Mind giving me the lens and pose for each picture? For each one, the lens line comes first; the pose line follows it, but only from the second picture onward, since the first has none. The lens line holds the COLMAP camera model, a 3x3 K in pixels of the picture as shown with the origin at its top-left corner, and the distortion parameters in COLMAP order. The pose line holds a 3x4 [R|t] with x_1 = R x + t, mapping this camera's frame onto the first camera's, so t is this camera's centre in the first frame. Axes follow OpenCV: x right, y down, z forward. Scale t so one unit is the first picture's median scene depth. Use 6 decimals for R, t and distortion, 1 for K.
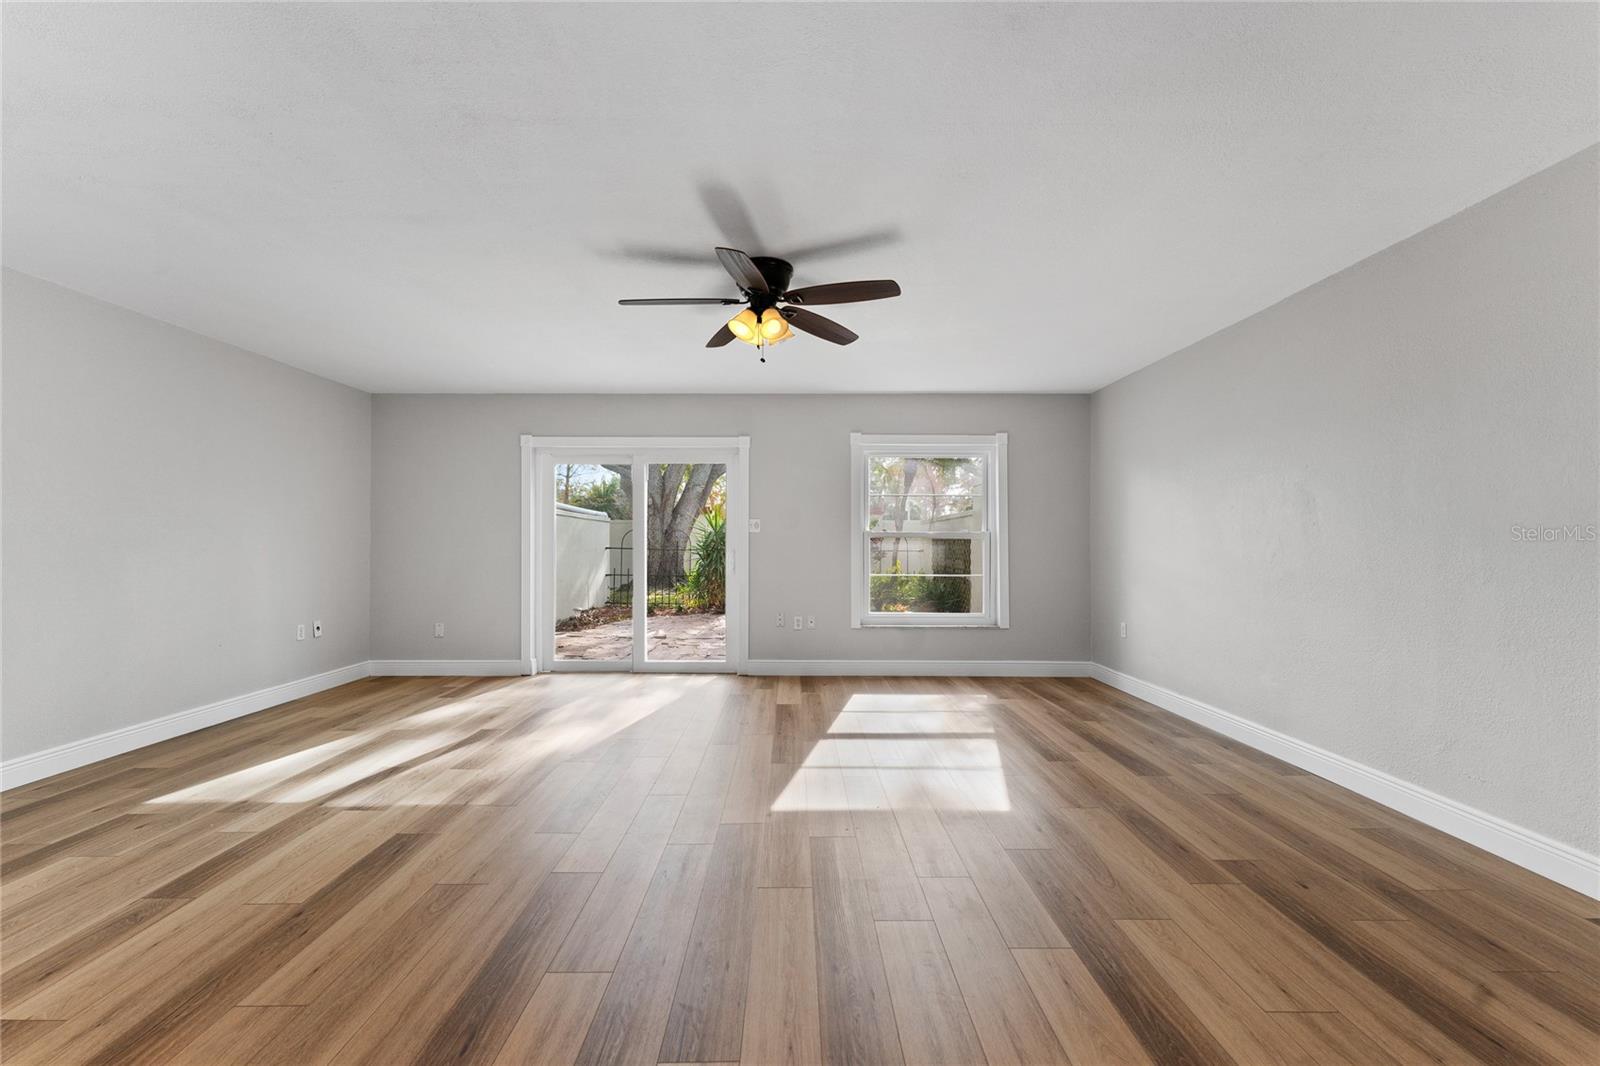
lens RADIAL K [[650.5, 0, 797.8], [0, 650.5, 541.4], [0, 0, 1]] dist [0.001951, 0.000042]
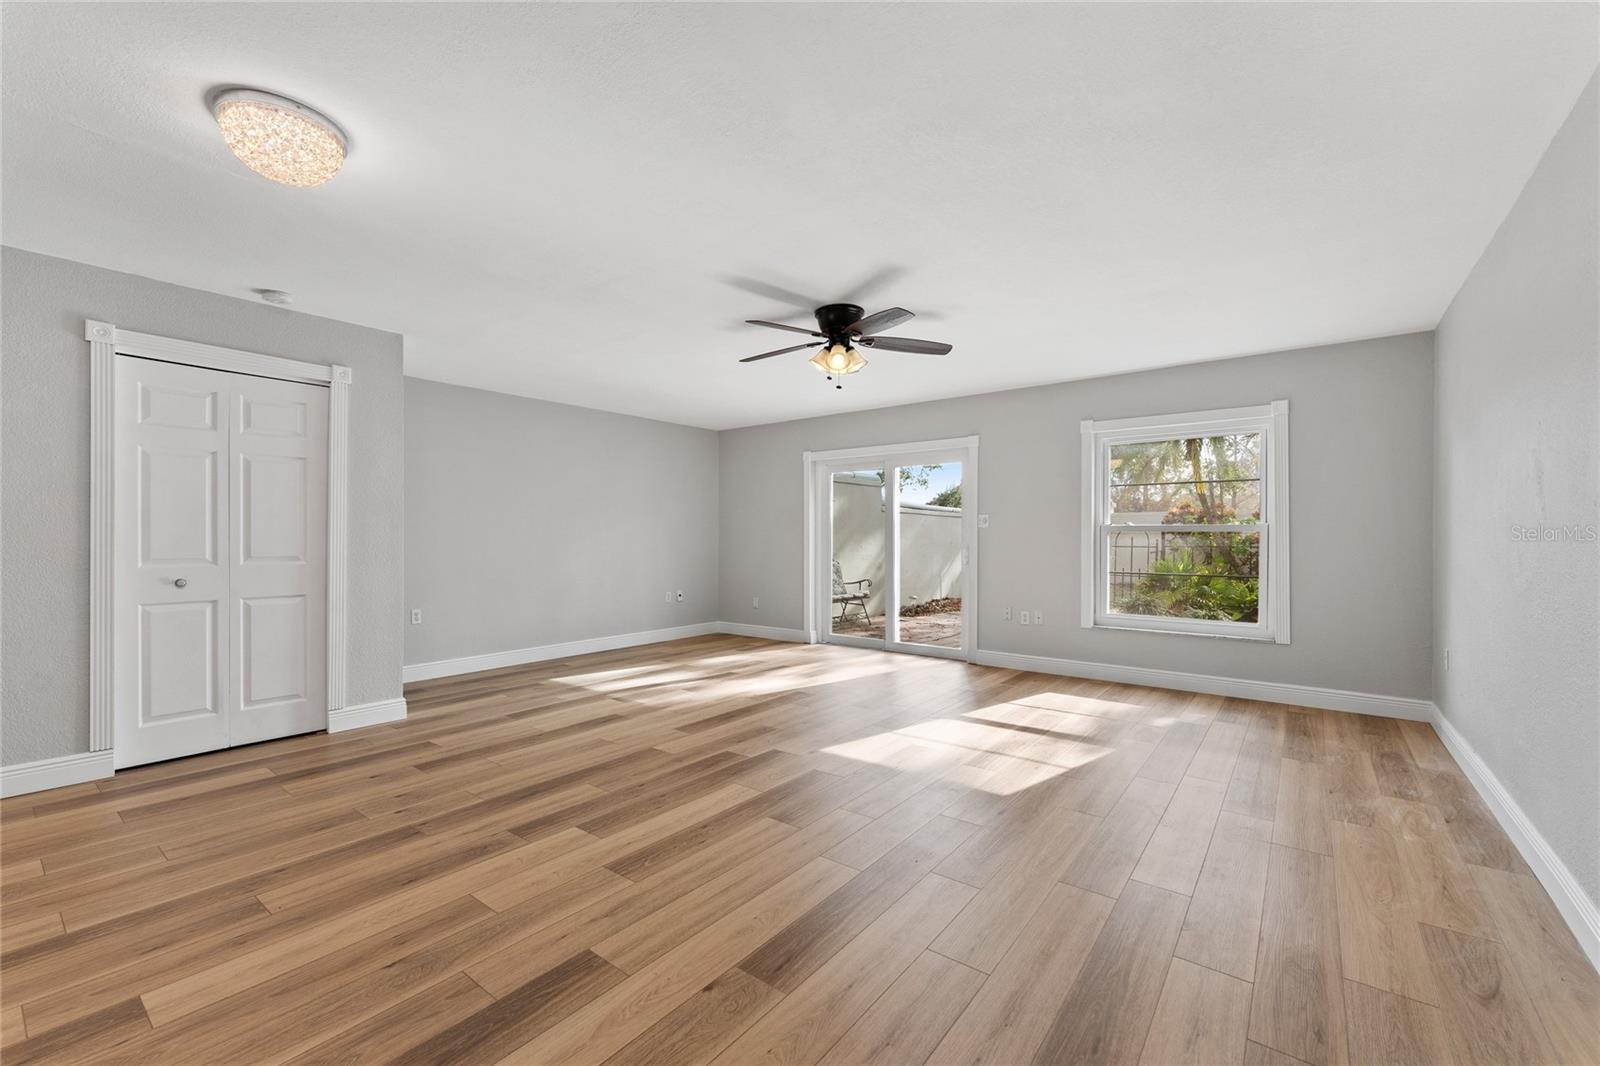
lens RADIAL K [[660.8, 0, 799.1], [0, 660.8, 539.9], [0, 0, 1]] dist [0.000847, -0.000051]
pose [[0.787078, 0.002450, -0.616848, 0.535127], [0.000586, 0.999989, 0.004720, 0.001260], [0.616853, -0.004076, 0.787068, -0.017214]]
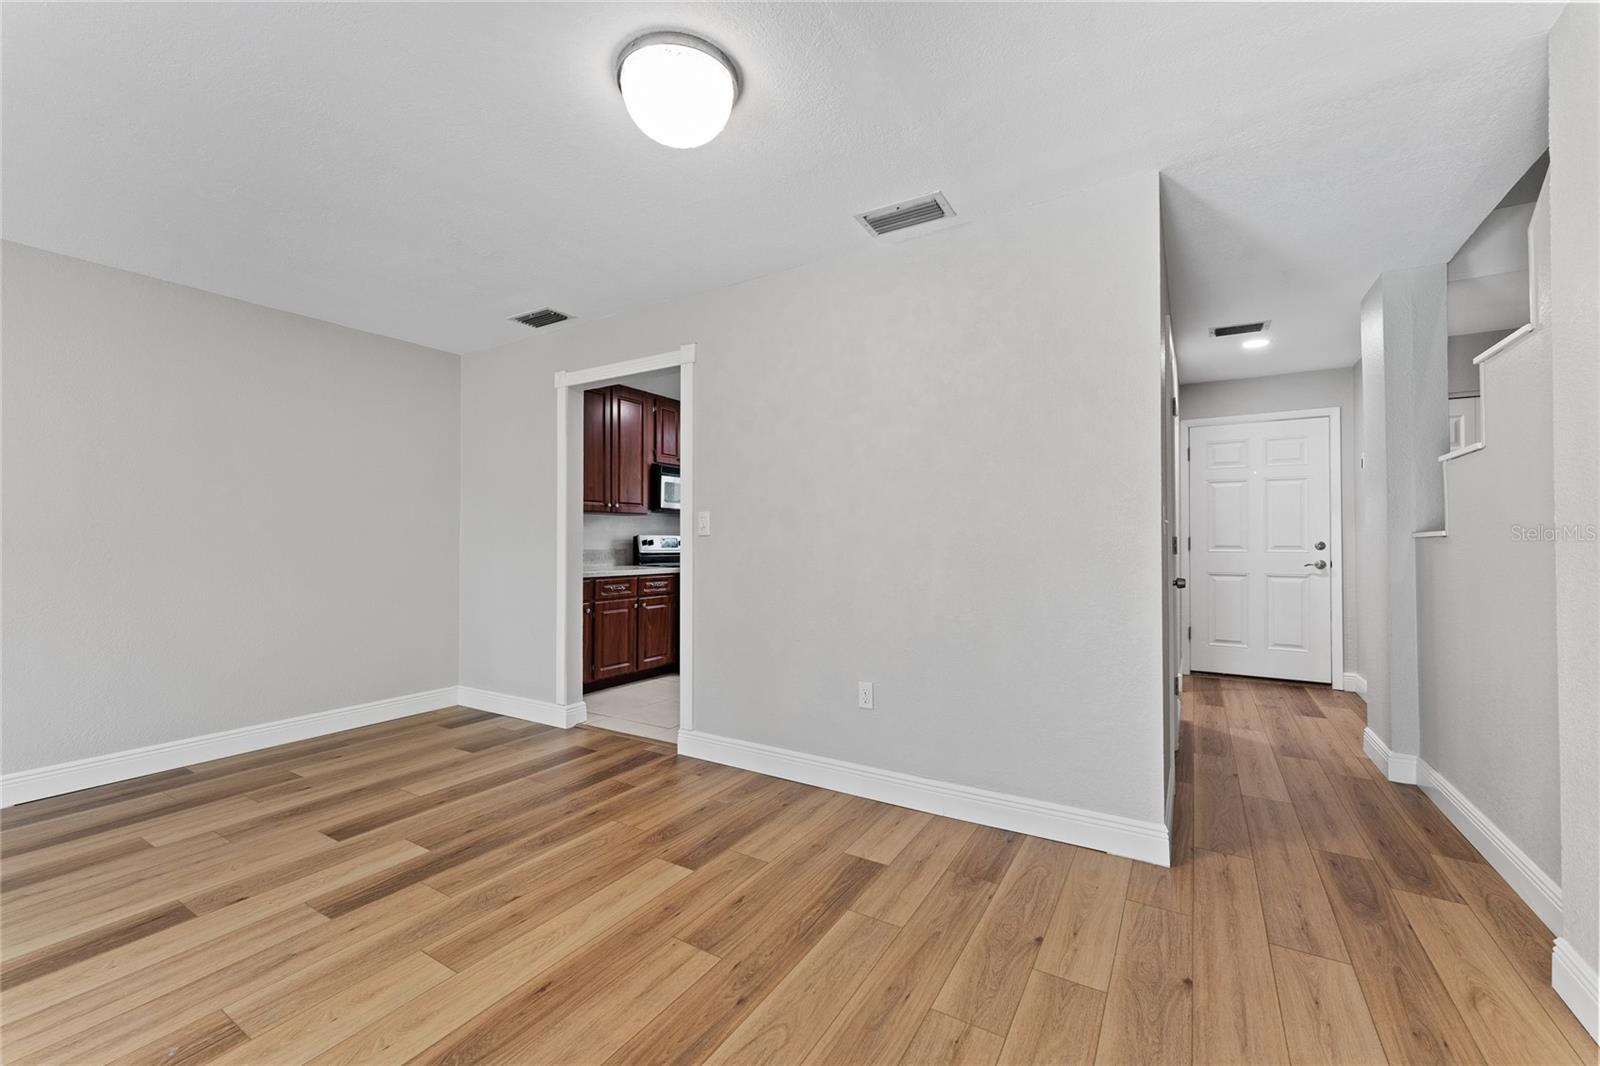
lens RADIAL K [[644.2, 0, 800.0], [0, 644.2, 533.0], [0, 0, 1]] dist [0.001193, 0.000130]
pose [[-0.849646, 0.006506, 0.527313, -0.475670], [-0.001918, 0.999879, -0.015429, 0.004643], [-0.527349, -0.014121, -0.849531, 0.512521]]
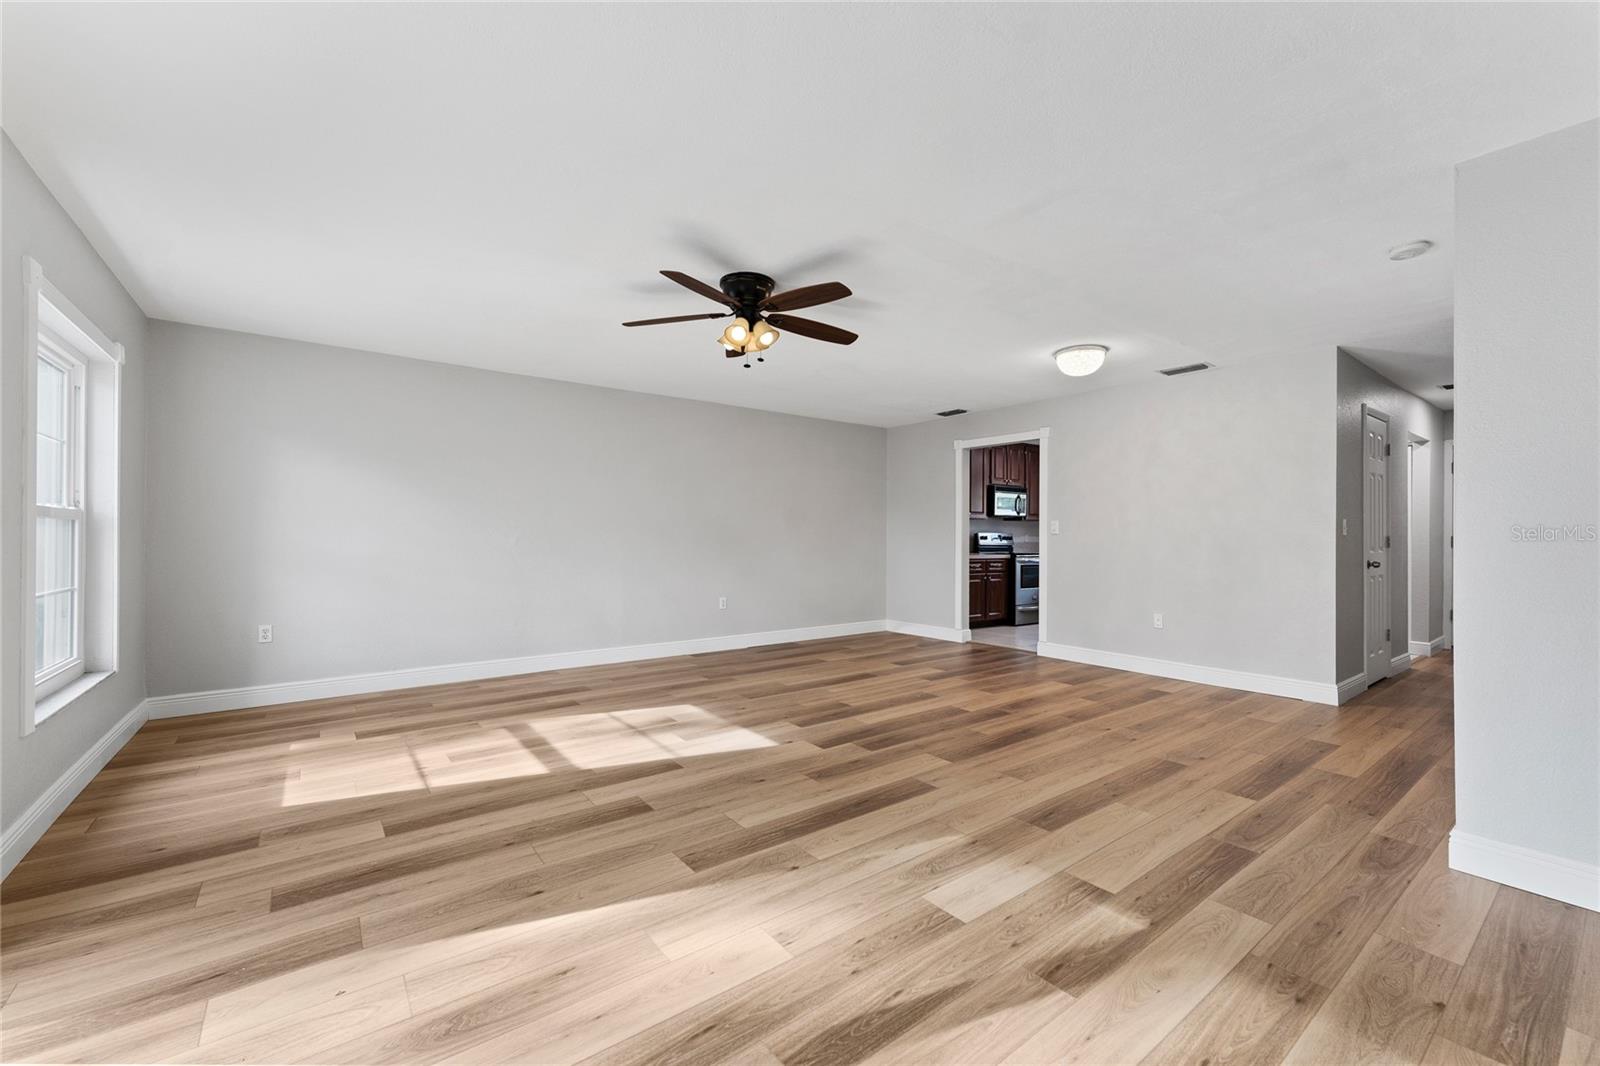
lens RADIAL K [[644.2, 0, 800.0], [0, 644.2, 533.0], [0, 0, 1]] dist [0.001193, 0.000130]
pose [[-0.597019, 0.001094, 0.802227, -0.800988], [-0.007877, 0.999943, -0.007226, 0.008707], [-0.802189, -0.010633, -0.596976, 1.292229]]
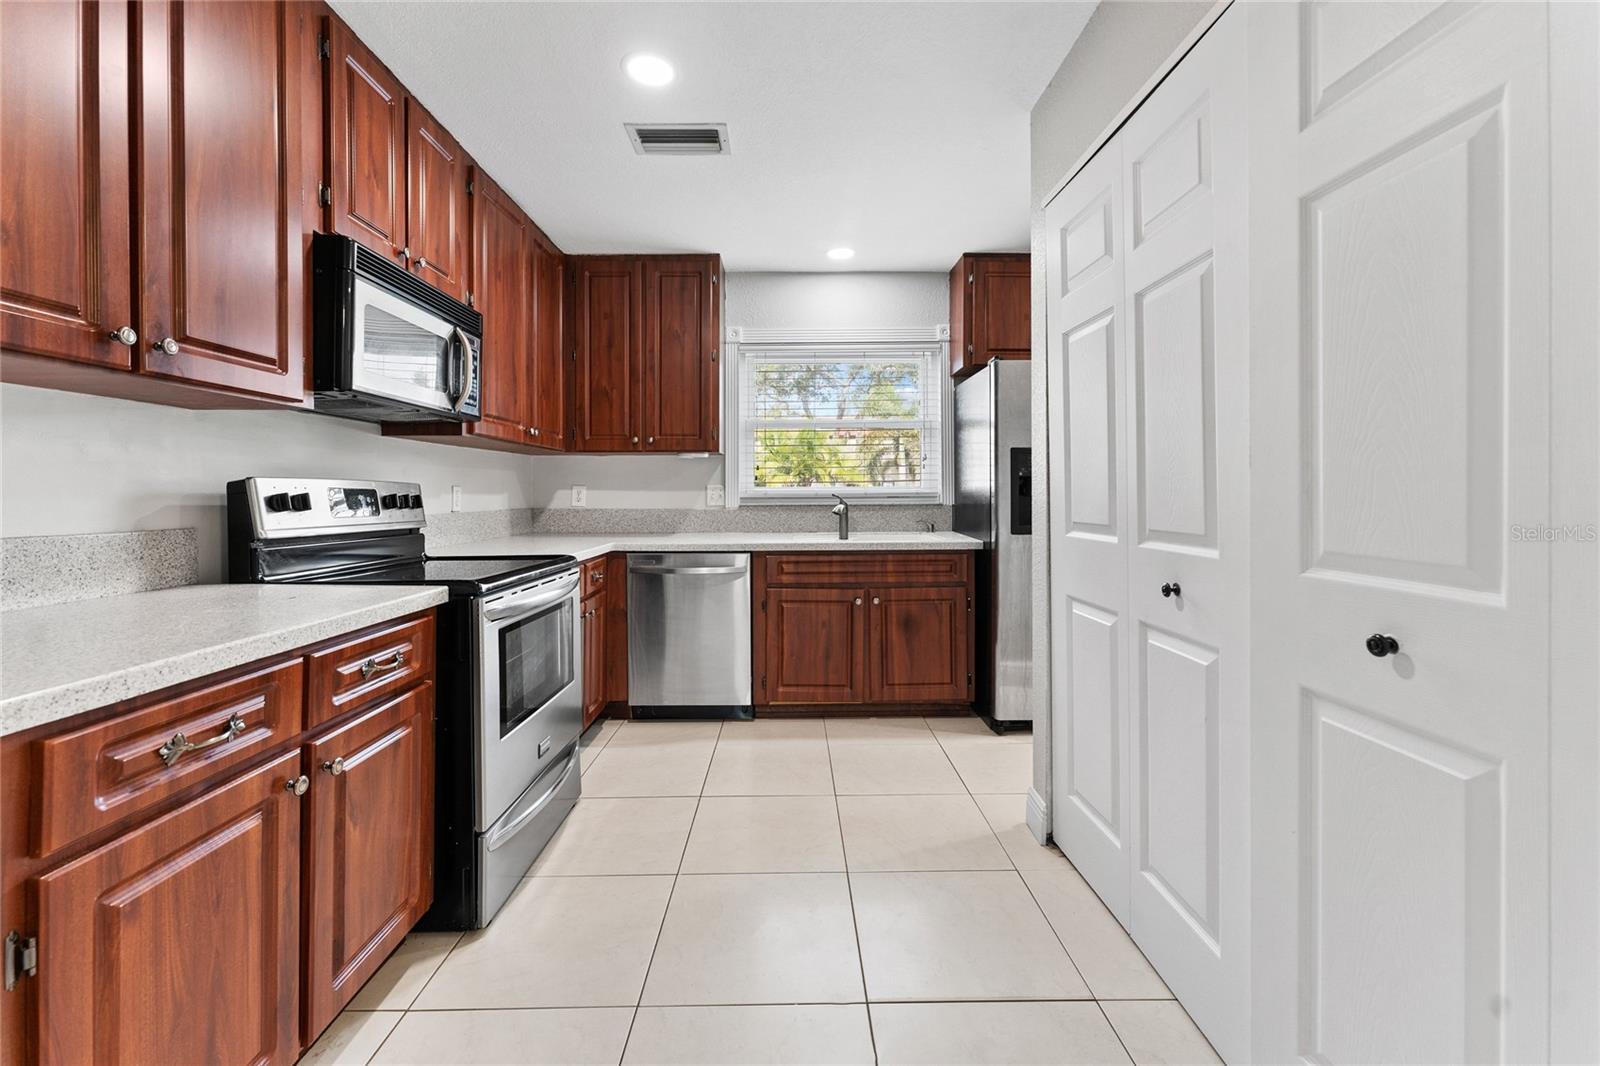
lens RADIAL K [[652.2, 0, 799.3], [0, 652.2, 494.5], [0, 0, 1]] dist [0.000253, 0.000072]
pose [[-0.999979, 0.002061, -0.006183, 0.292187], [0.002075, 0.999995, -0.002277, 0.000497], [0.006178, -0.002289, -0.999978, -0.141797]]
